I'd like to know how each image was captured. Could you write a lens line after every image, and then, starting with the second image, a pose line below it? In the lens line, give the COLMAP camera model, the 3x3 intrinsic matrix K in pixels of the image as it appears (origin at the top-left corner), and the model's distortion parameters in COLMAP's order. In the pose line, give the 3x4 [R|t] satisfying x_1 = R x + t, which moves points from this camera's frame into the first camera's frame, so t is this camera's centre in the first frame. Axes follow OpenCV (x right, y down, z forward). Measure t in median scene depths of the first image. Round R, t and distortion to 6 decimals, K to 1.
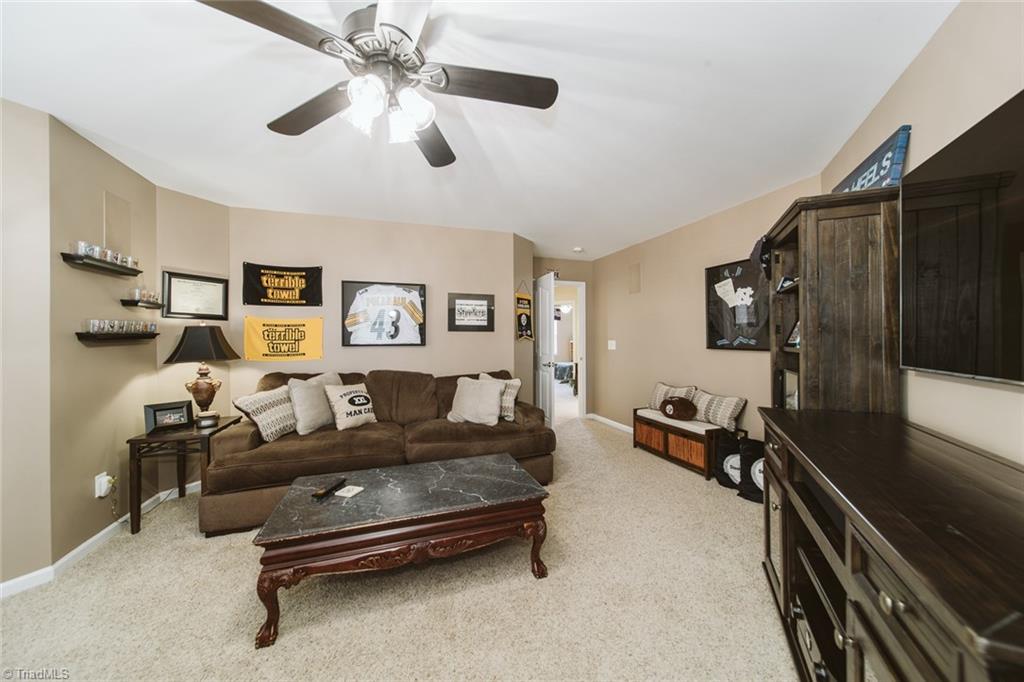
lens RADIAL K [[359.0, 0, 515.2], [0, 359.0, 339.3], [0, 0, 1]] dist [0.000729, -0.000192]
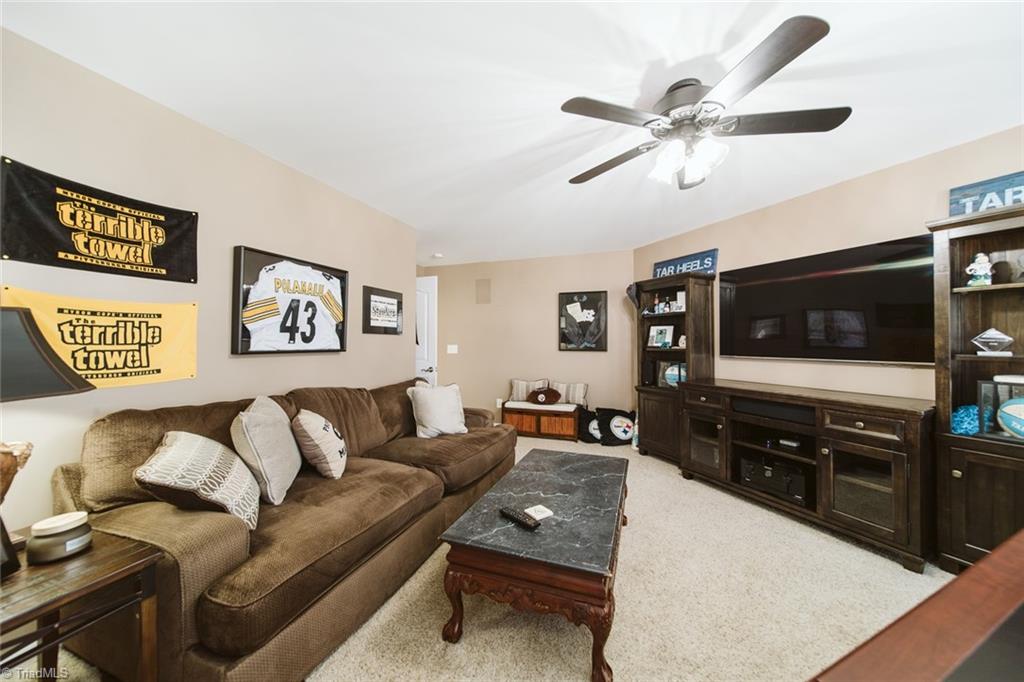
lens RADIAL K [[359.0, 0, 513.4], [0, 359.0, 340.2], [0, 0, 1]] dist [0.000729, -0.000192]
pose [[0.631116, 0.009714, 0.775628, -0.673945], [-0.000748, 0.999929, -0.011914, 0.002325], [-0.775688, 0.006939, 0.631078, 0.268700]]
